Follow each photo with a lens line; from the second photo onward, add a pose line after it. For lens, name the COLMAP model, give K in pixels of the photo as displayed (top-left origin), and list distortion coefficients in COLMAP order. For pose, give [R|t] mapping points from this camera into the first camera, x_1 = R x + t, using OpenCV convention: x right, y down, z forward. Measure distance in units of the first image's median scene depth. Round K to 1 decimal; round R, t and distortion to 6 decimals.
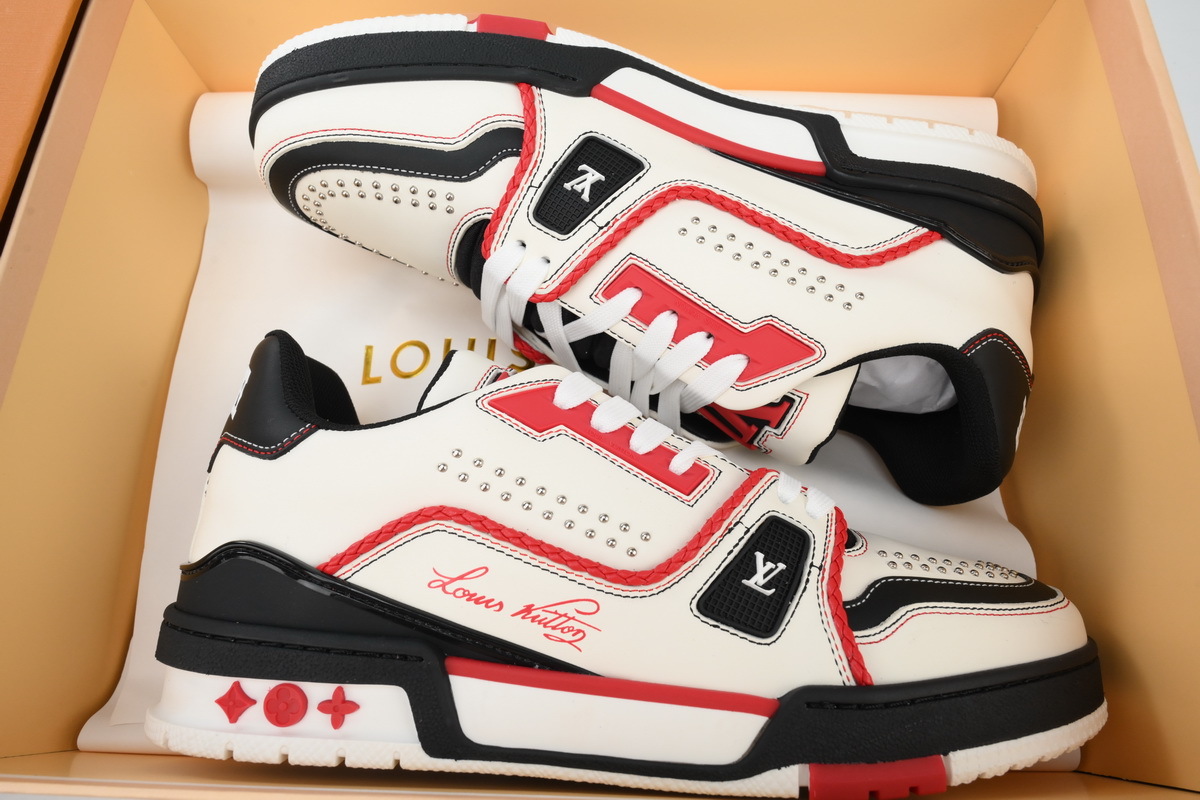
lens RADIAL K [[820.8, 0, 600.0], [0, 820.8, 400.0], [0, 0, 1]] dist [0.068974, -0.000057]
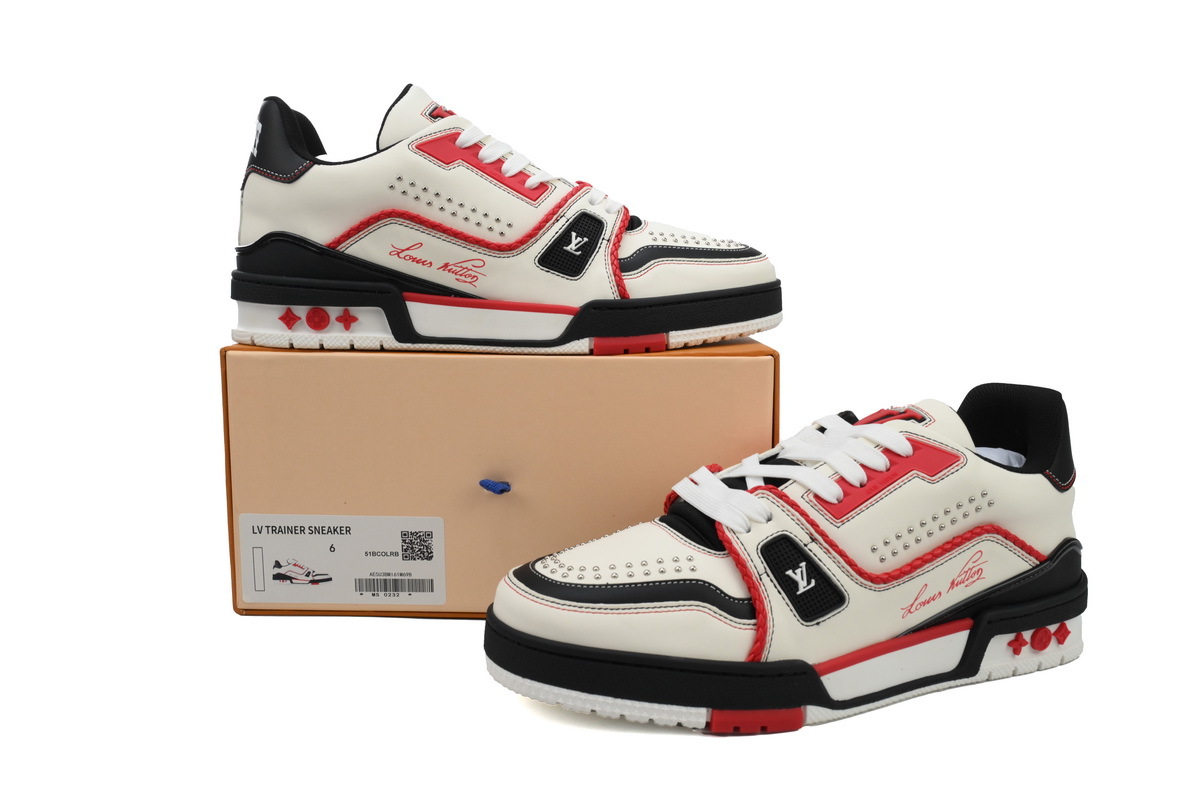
lens RADIAL K [[965.6, 0, 600.0], [0, 965.6, 400.0], [0, 0, 1]] dist [0.002678, -0.000190]
pose [[0.998423, -0.027805, 0.048775, 0.139139], [0.011402, 0.951066, 0.308776, -0.117954], [-0.054974, -0.307733, 0.949883, -1.127746]]
